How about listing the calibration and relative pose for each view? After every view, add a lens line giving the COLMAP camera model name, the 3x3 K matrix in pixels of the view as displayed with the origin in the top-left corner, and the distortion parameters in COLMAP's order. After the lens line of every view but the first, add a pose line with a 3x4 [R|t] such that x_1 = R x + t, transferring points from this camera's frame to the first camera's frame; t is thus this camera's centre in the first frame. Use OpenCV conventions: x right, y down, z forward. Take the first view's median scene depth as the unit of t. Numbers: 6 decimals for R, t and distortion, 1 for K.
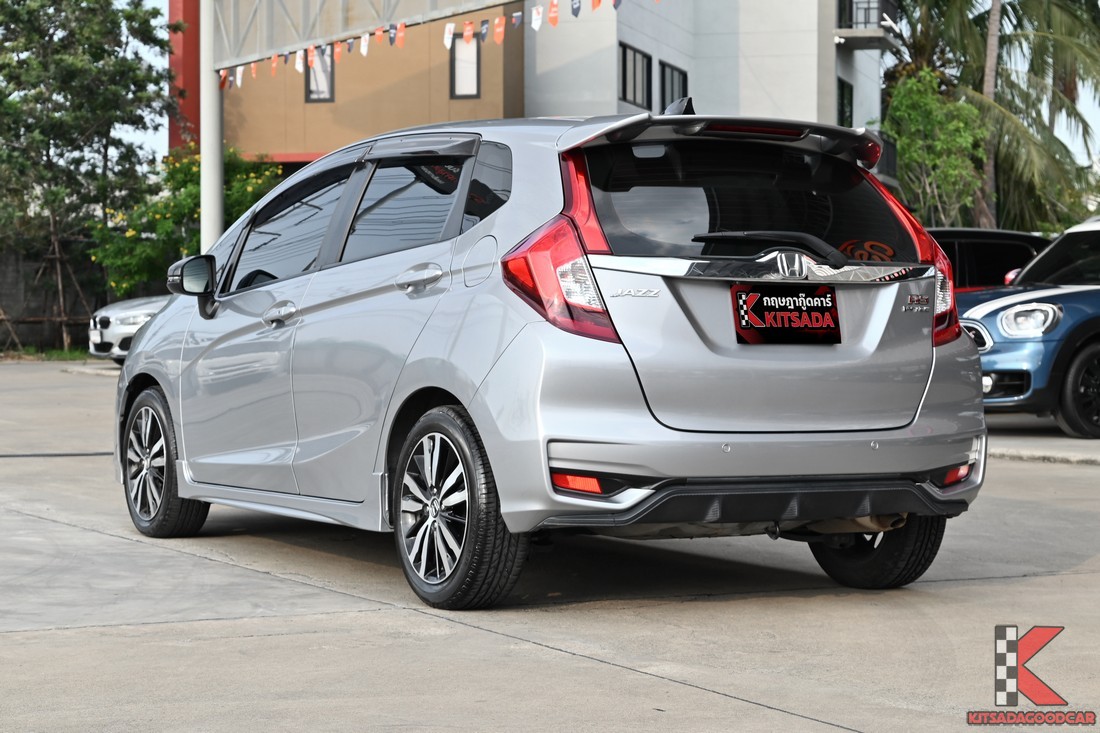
lens RADIAL K [[2725.3, 0, 549.2], [0, 2725.3, 367.6], [0, 0, 1]] dist [-0.111127, 0.000000]
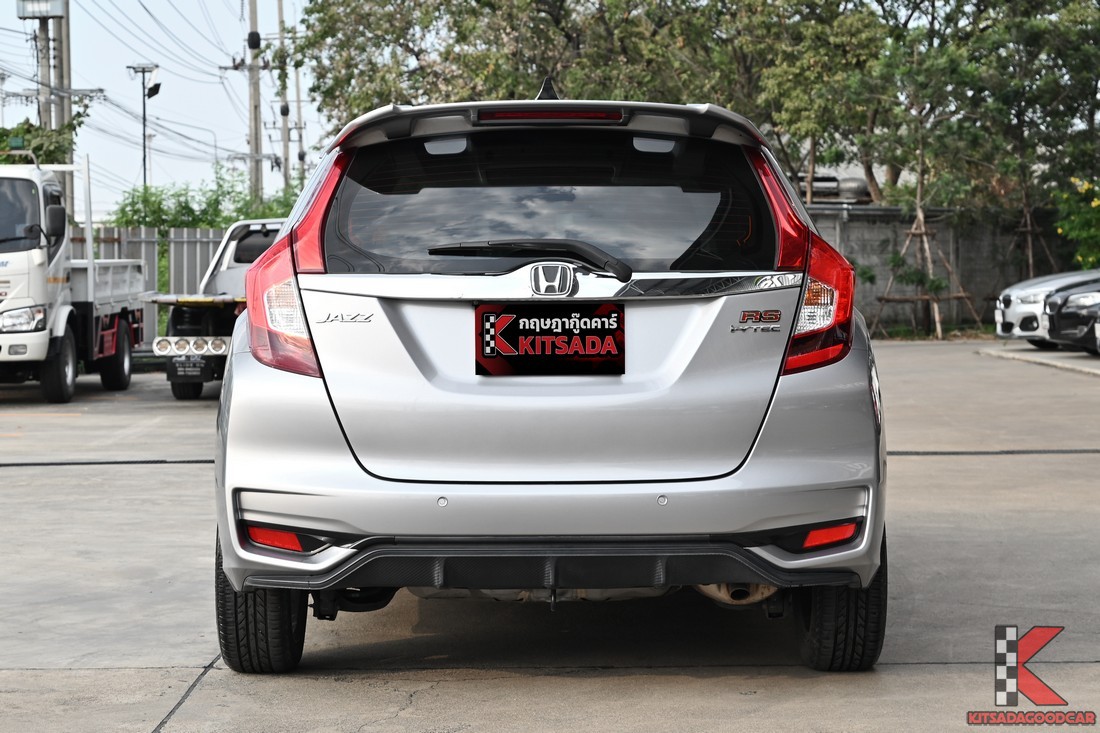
lens RADIAL K [[2725.3, 0, 549.9], [0, 2725.3, 365.8], [0, 0, 1]] dist [-0.111127, 0.000000]
pose [[0.850119, -0.000640, -0.526590, 0.516730], [0.009253, 0.999863, 0.013722, -0.022602], [0.526509, -0.016538, 0.850009, 0.296960]]
